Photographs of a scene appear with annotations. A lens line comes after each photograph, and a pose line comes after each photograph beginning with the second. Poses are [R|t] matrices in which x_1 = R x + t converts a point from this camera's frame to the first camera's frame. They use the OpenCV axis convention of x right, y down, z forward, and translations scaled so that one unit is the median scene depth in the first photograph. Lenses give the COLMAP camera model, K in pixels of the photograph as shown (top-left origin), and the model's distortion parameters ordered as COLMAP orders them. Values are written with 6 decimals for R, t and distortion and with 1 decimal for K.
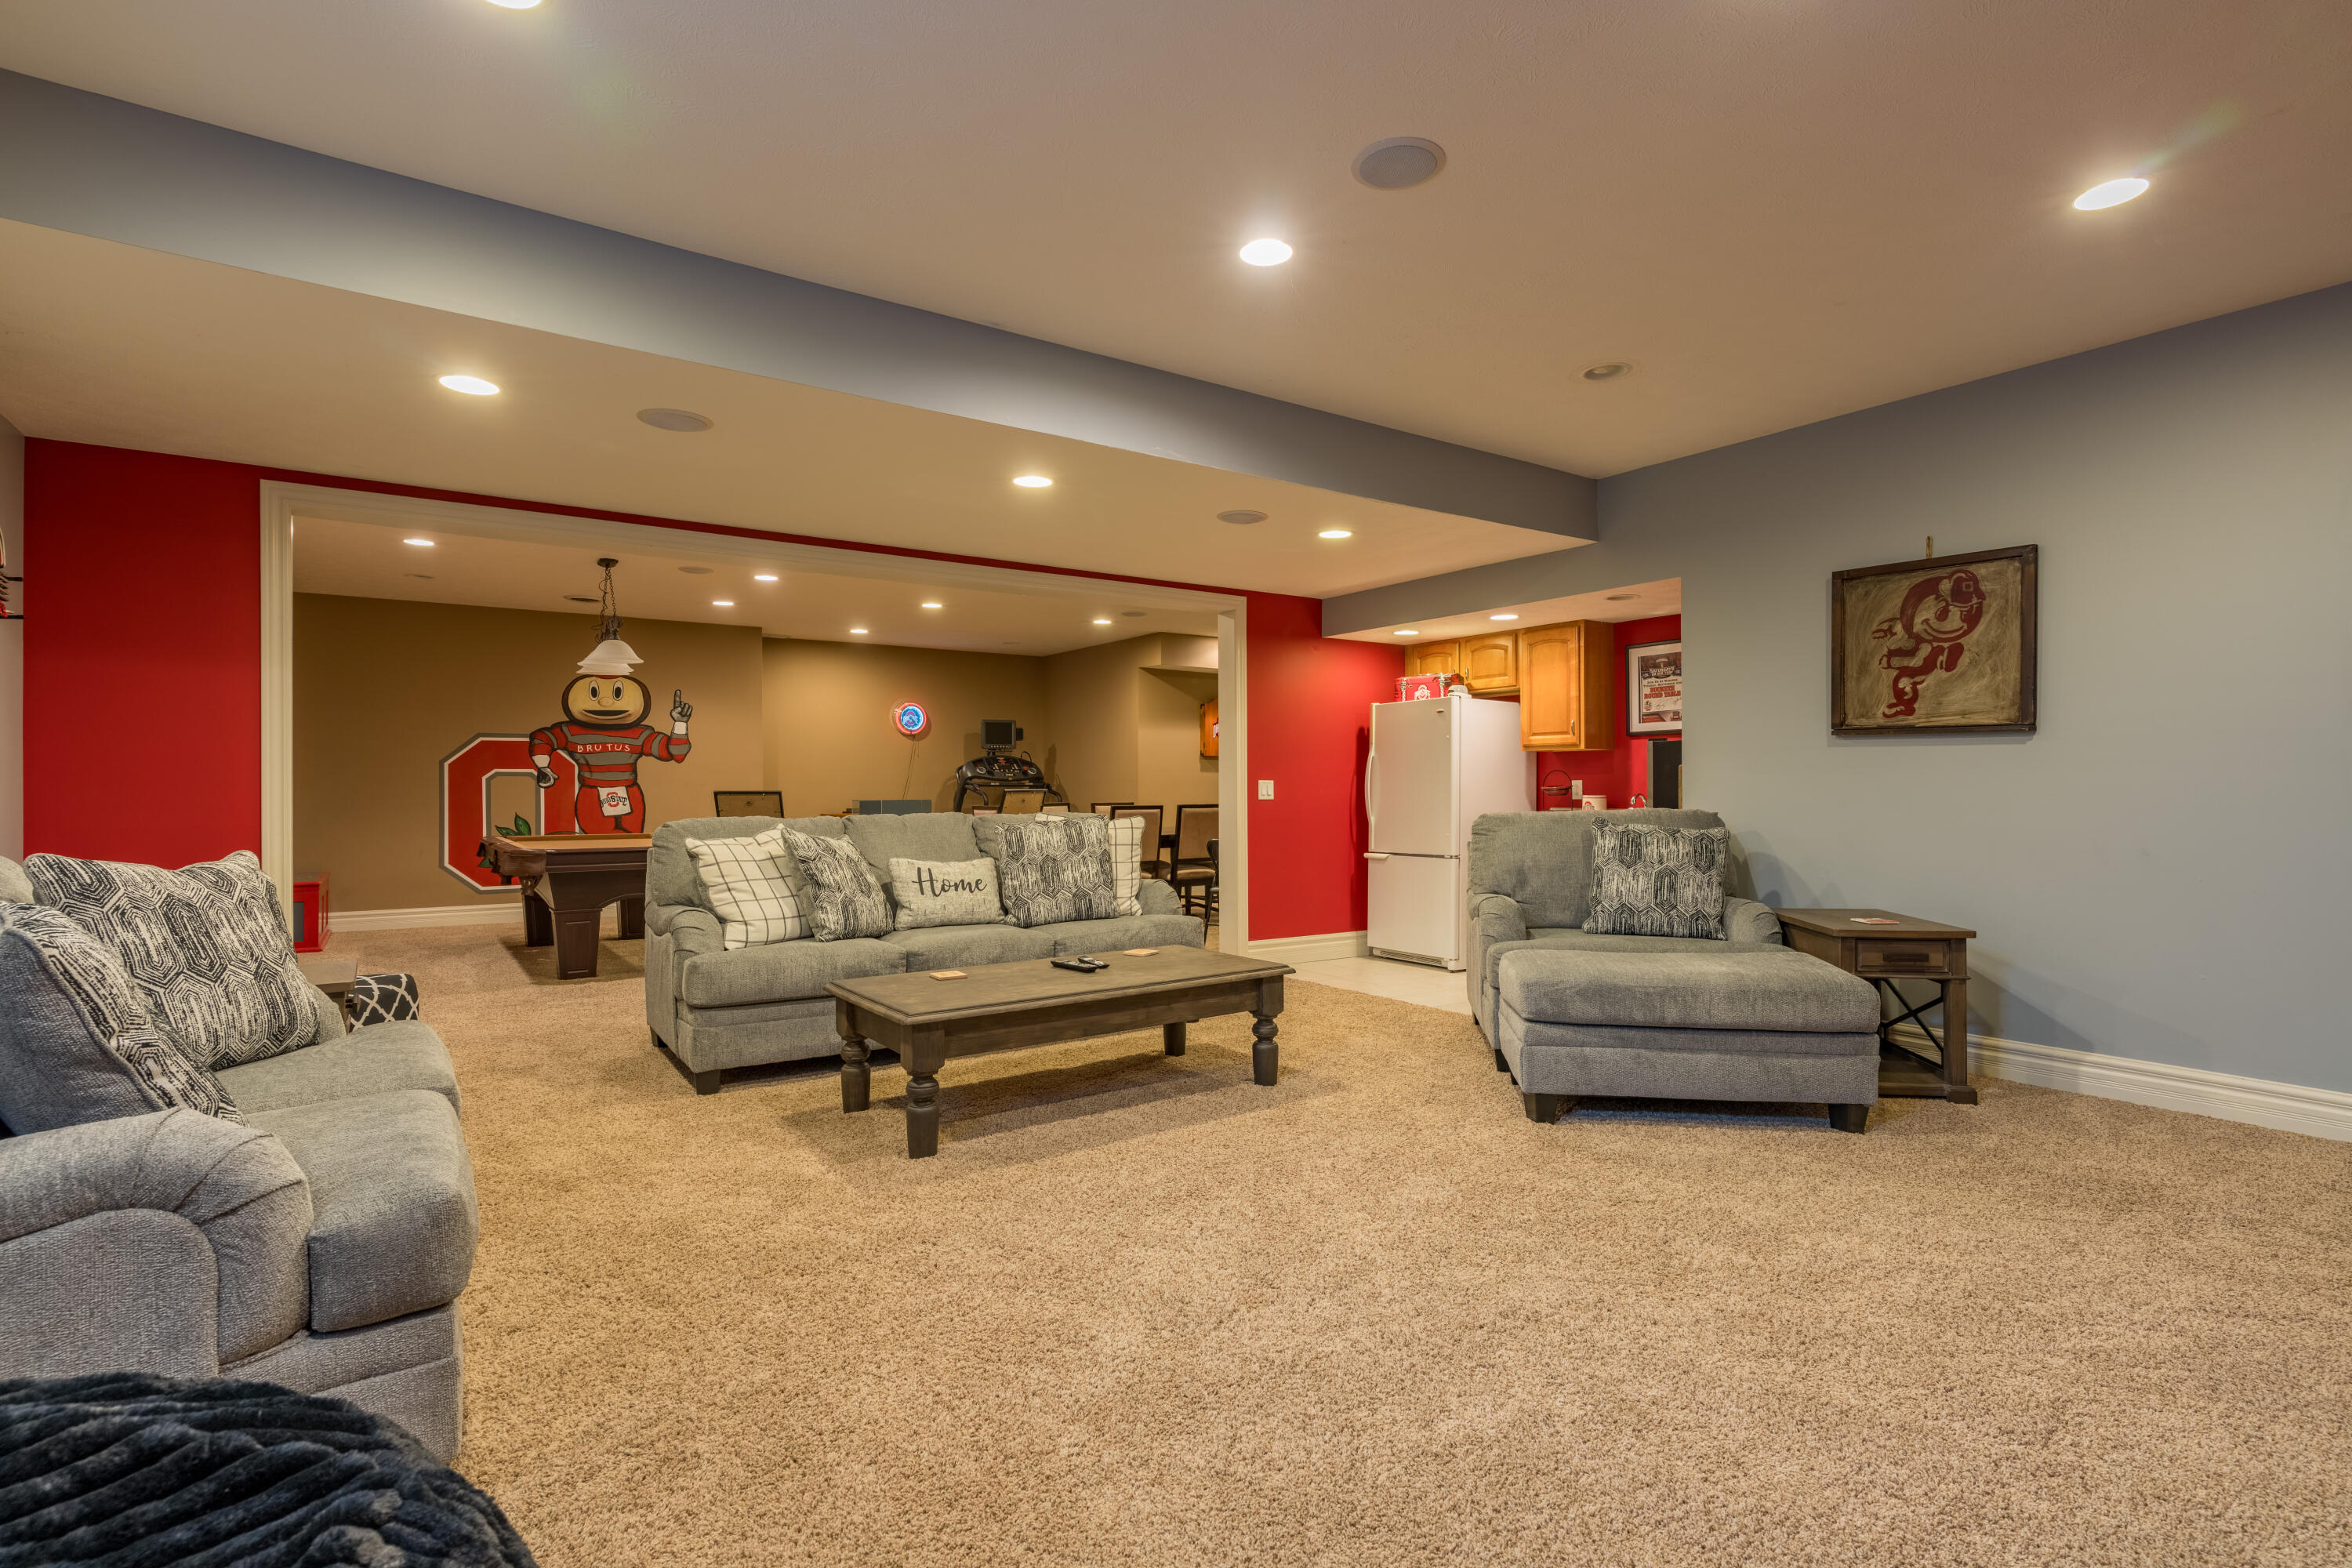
lens RADIAL K [[1116.8, 0, 1177.1], [0, 1116.8, 785.7], [0, 0, 1]] dist [0.005348, -0.002104]
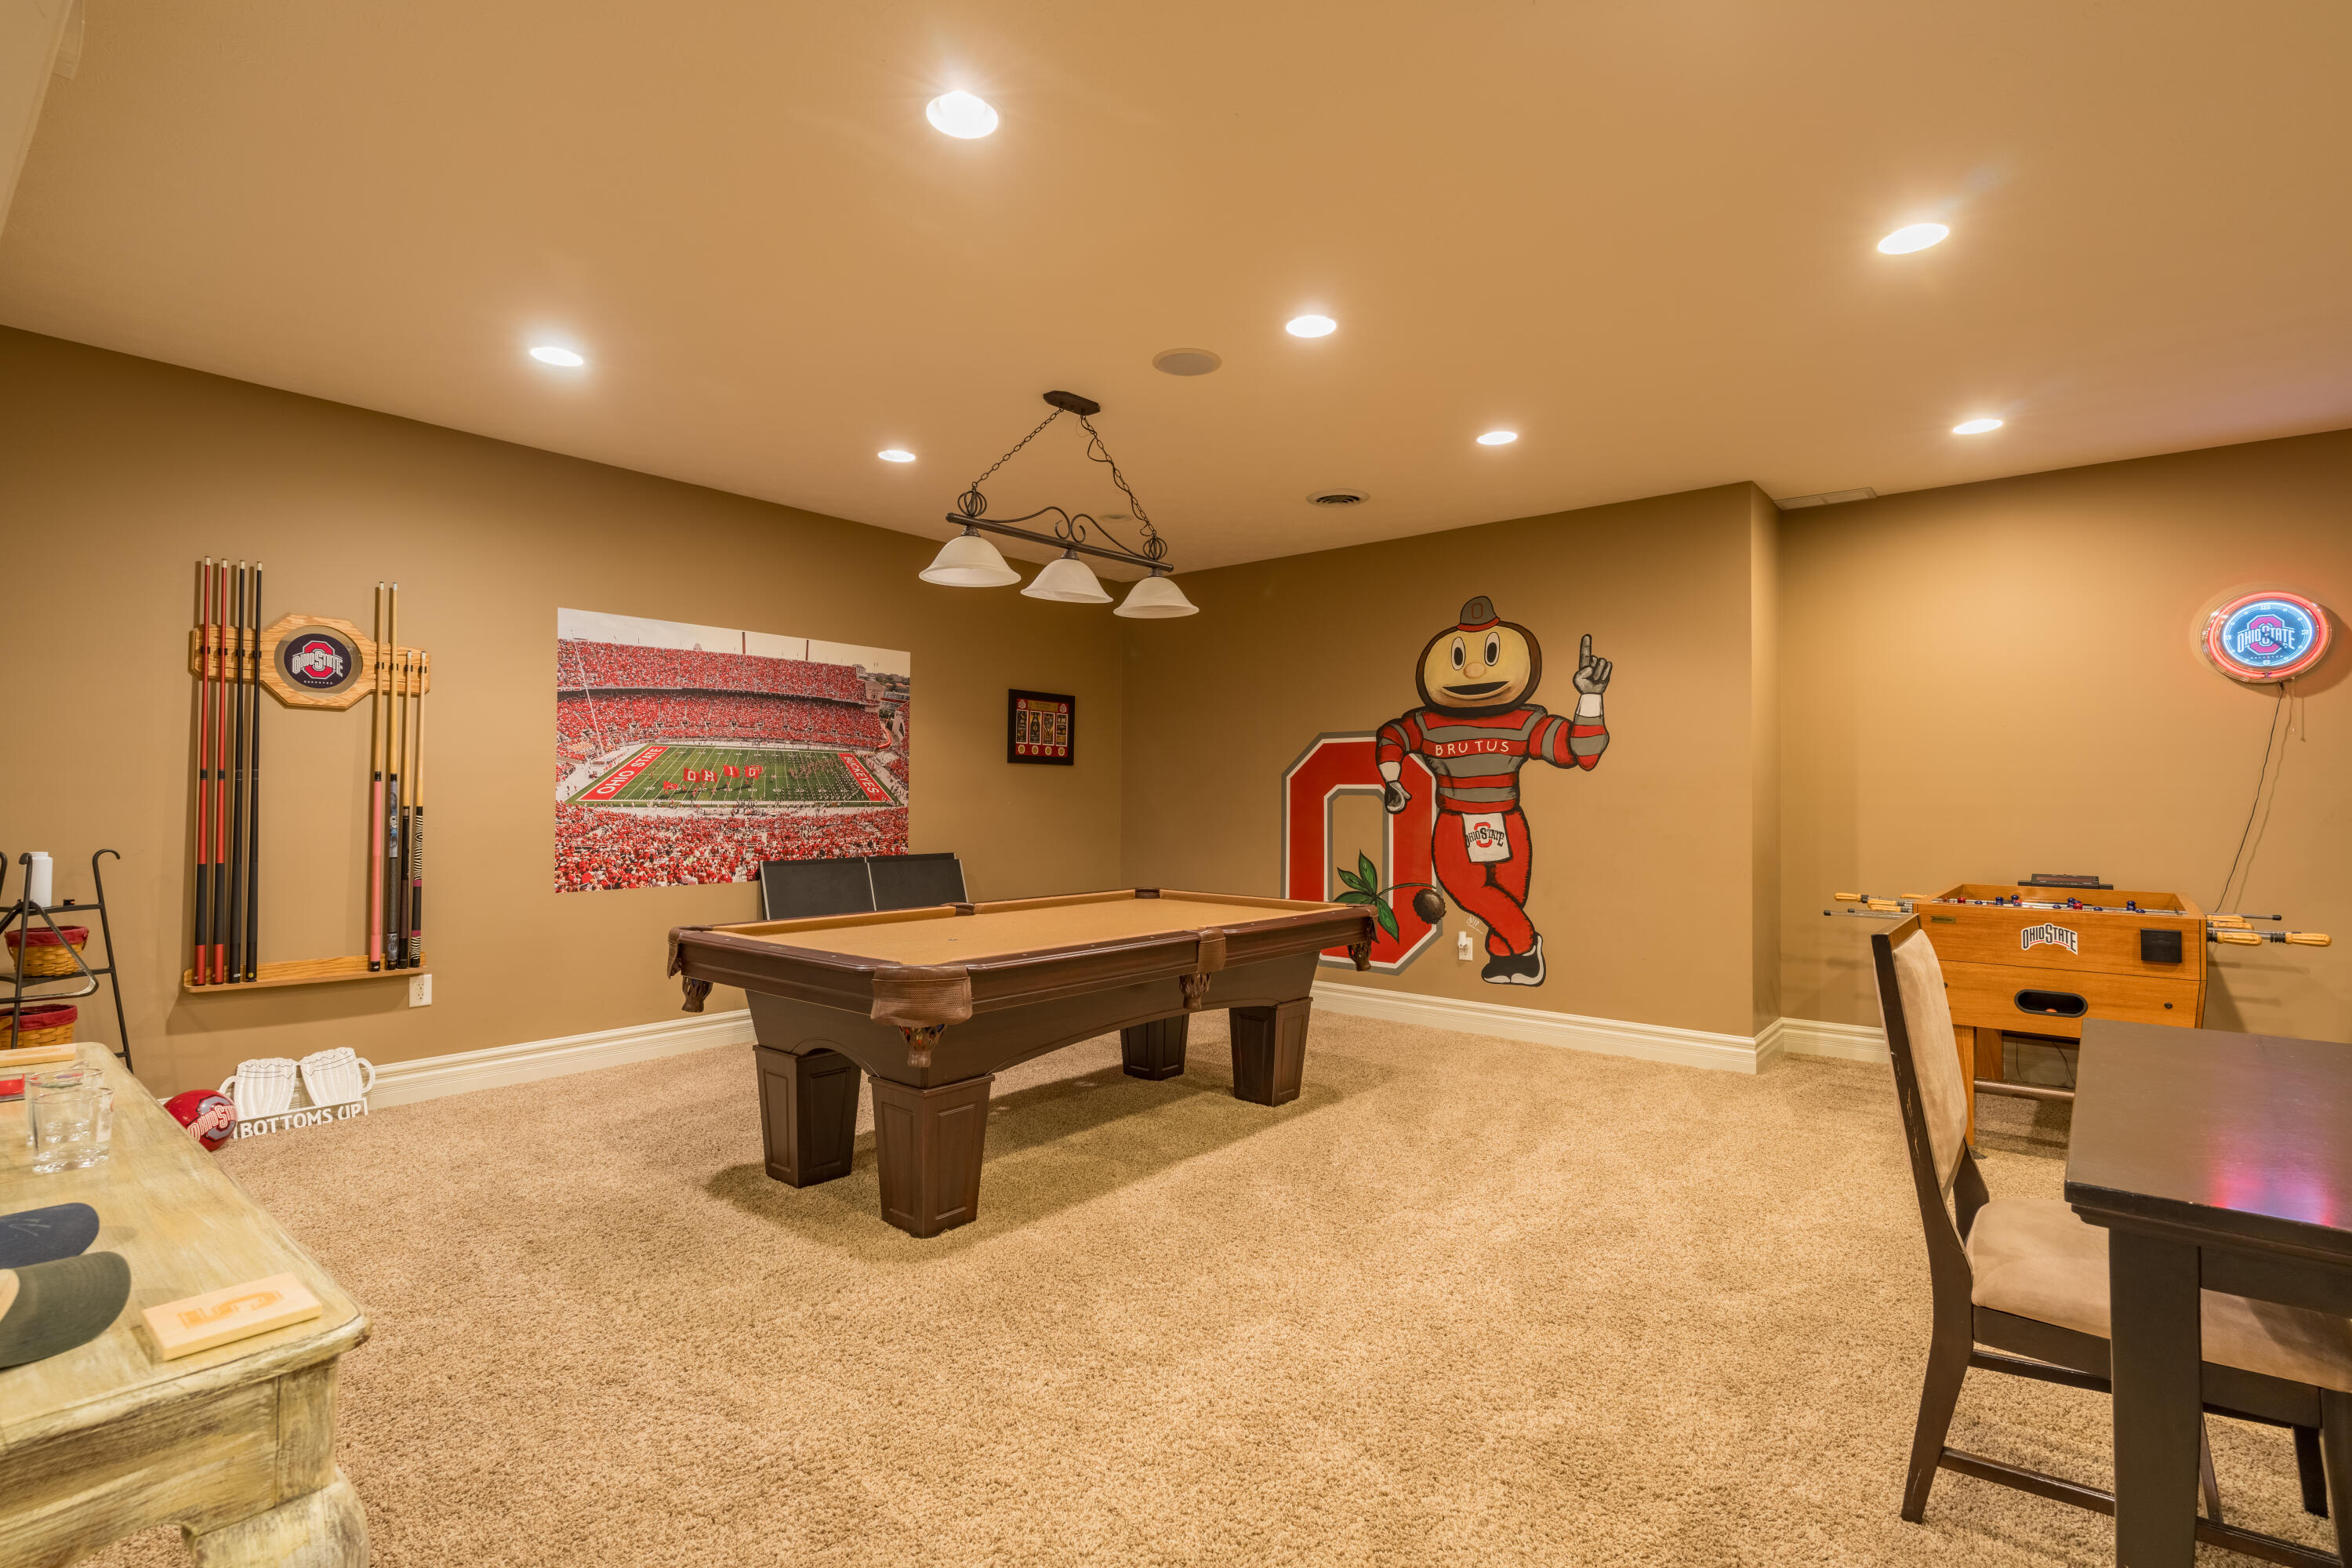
lens RADIAL K [[1116.8, 0, 1182.0], [0, 1116.8, 773.7], [0, 0, 1]] dist [0.005348, -0.002104]
pose [[0.273037, -0.010127, -0.961950, 0.018373], [0.000273, 0.999945, -0.010449, -0.013753], [0.962004, 0.002590, 0.273024, 0.687018]]
